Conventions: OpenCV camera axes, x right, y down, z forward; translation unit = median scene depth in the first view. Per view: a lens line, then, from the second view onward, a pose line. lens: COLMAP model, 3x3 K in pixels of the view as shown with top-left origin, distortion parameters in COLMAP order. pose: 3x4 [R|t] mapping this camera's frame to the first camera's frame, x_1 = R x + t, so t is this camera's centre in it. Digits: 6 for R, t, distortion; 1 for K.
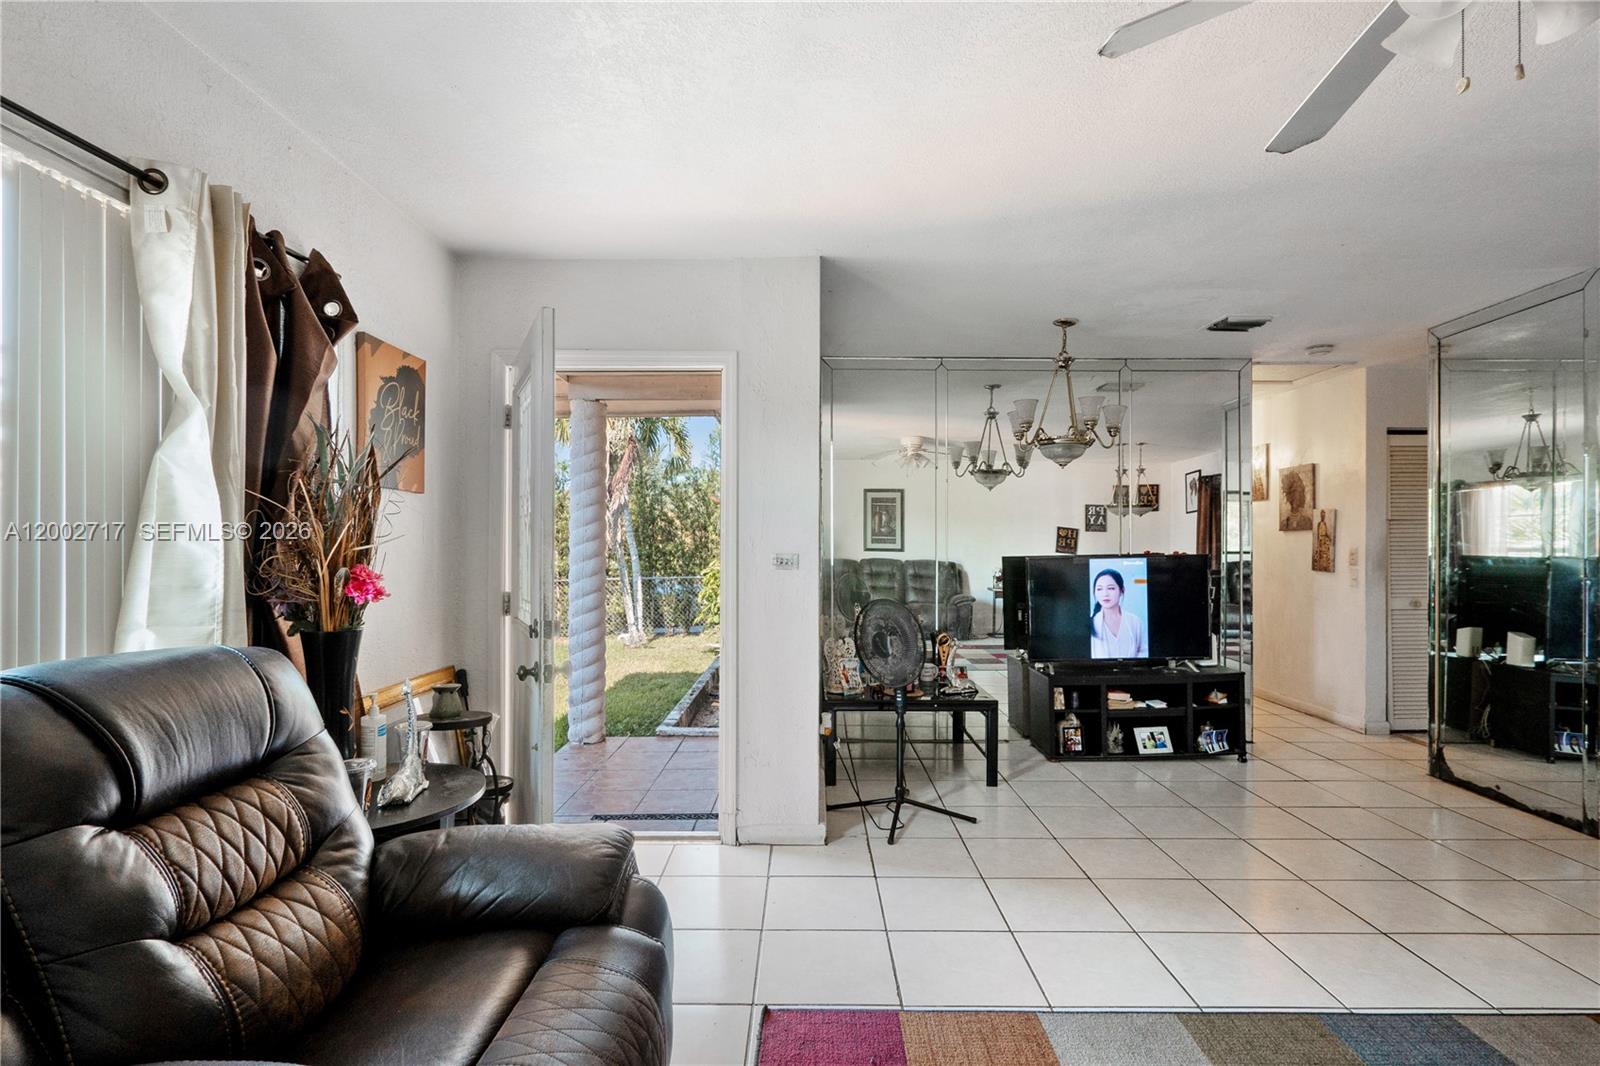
lens RADIAL K [[760.8, 0, 808.5], [0, 760.8, 543.9], [0, 0, 1]] dist [-0.000866, 0.000221]
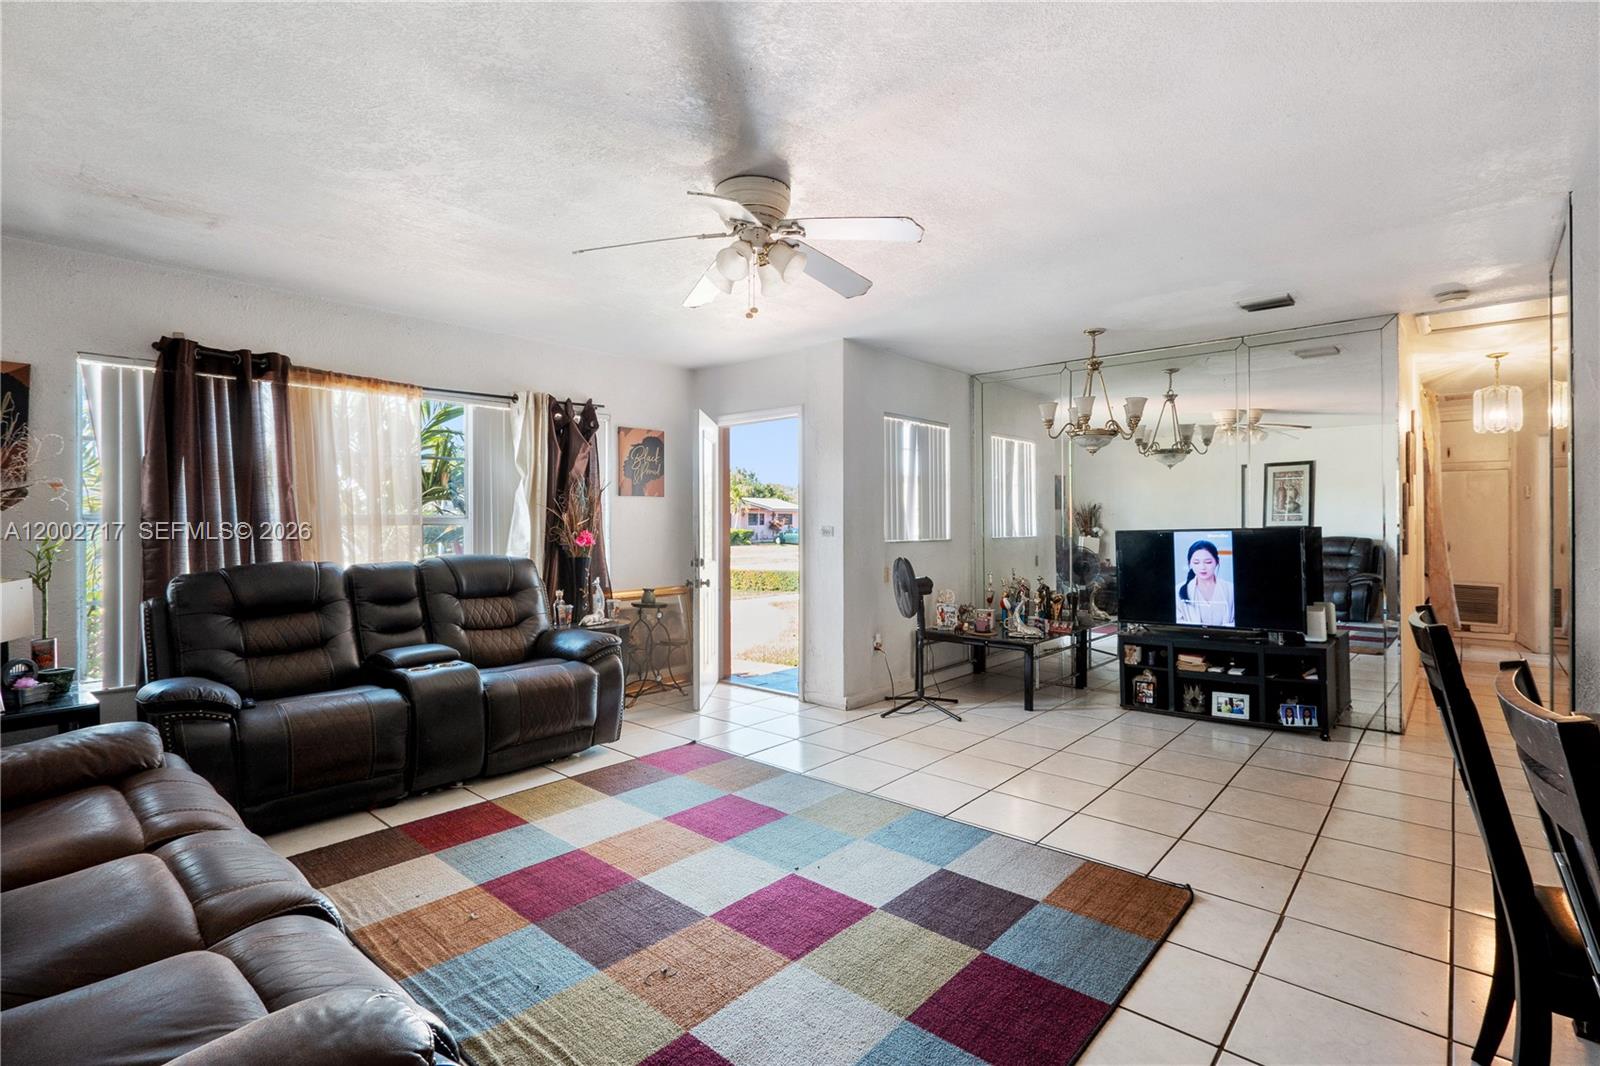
lens RADIAL K [[740.5, 0, 800.0], [0, 740.5, 533.0], [0, 0, 1]] dist [-0.003258, -0.000469]
pose [[0.751012, 0.006121, -0.660260, 0.670701], [0.006033, 0.999852, 0.016131, 0.000443], [0.660261, -0.016098, 0.750864, -0.151567]]
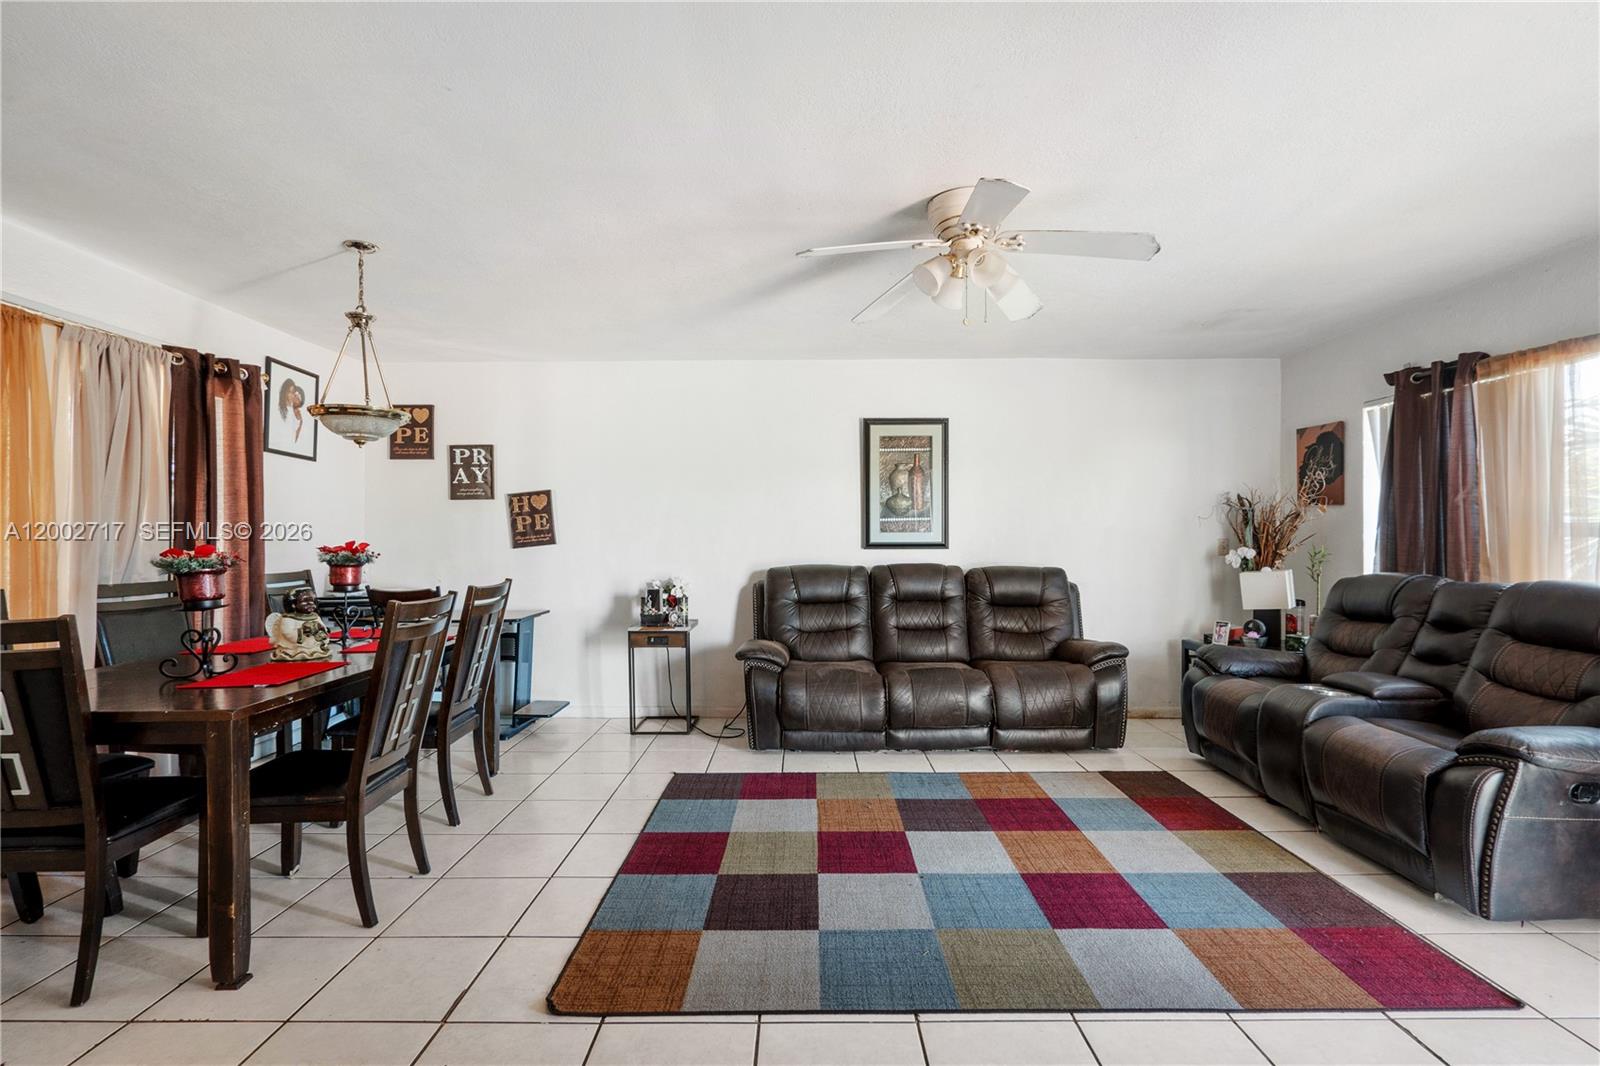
lens RADIAL K [[756.6, 0, 803.7], [0, 756.6, 552.4], [0, 0, 1]] dist [-0.000050, 0.000500]
pose [[-0.999999, -0.000220, -0.001218, 0.383555], [-0.000239, 0.999876, 0.015766, 0.005988], [0.001215, 0.015766, -0.999875, 0.870240]]
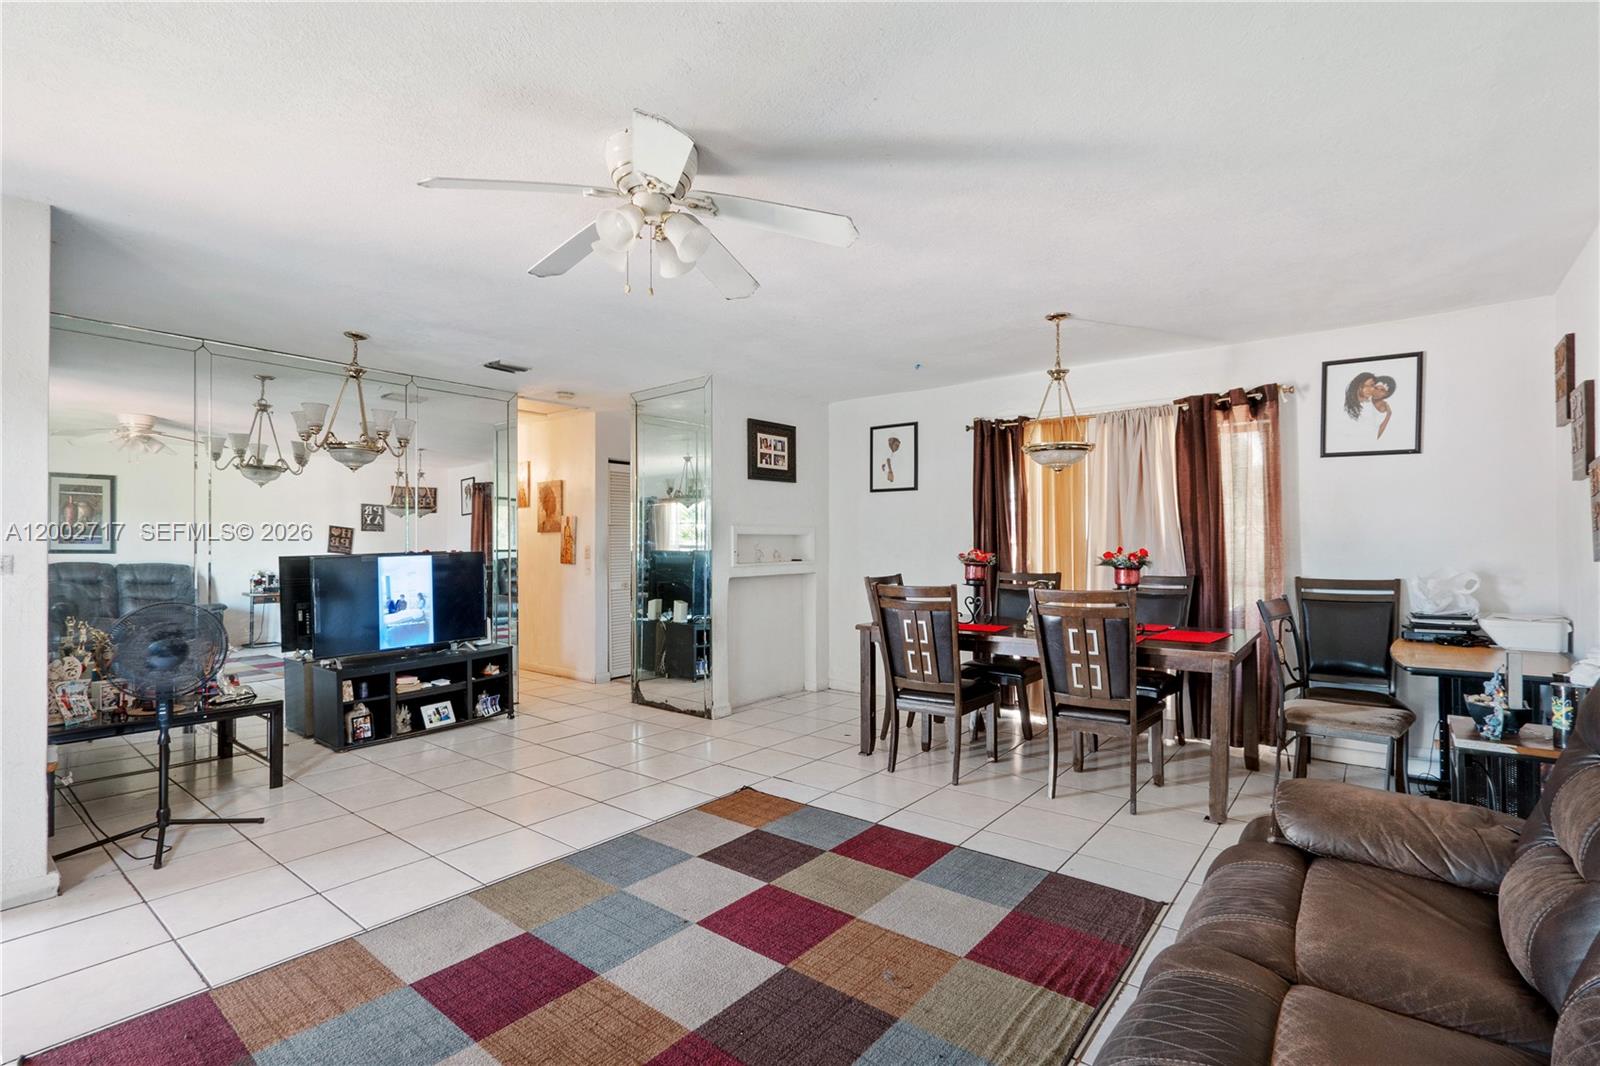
lens RADIAL K [[739.6, 0, 801.3], [0, 739.6, 539.7], [0, 0, 1]] dist [-0.002122, -0.000018]
pose [[0.624675, 0.001321, 0.780884, -0.072907], [0.002630, 0.999989, -0.003796, 0.000715], [-0.780880, 0.004425, 0.624665, -0.119890]]
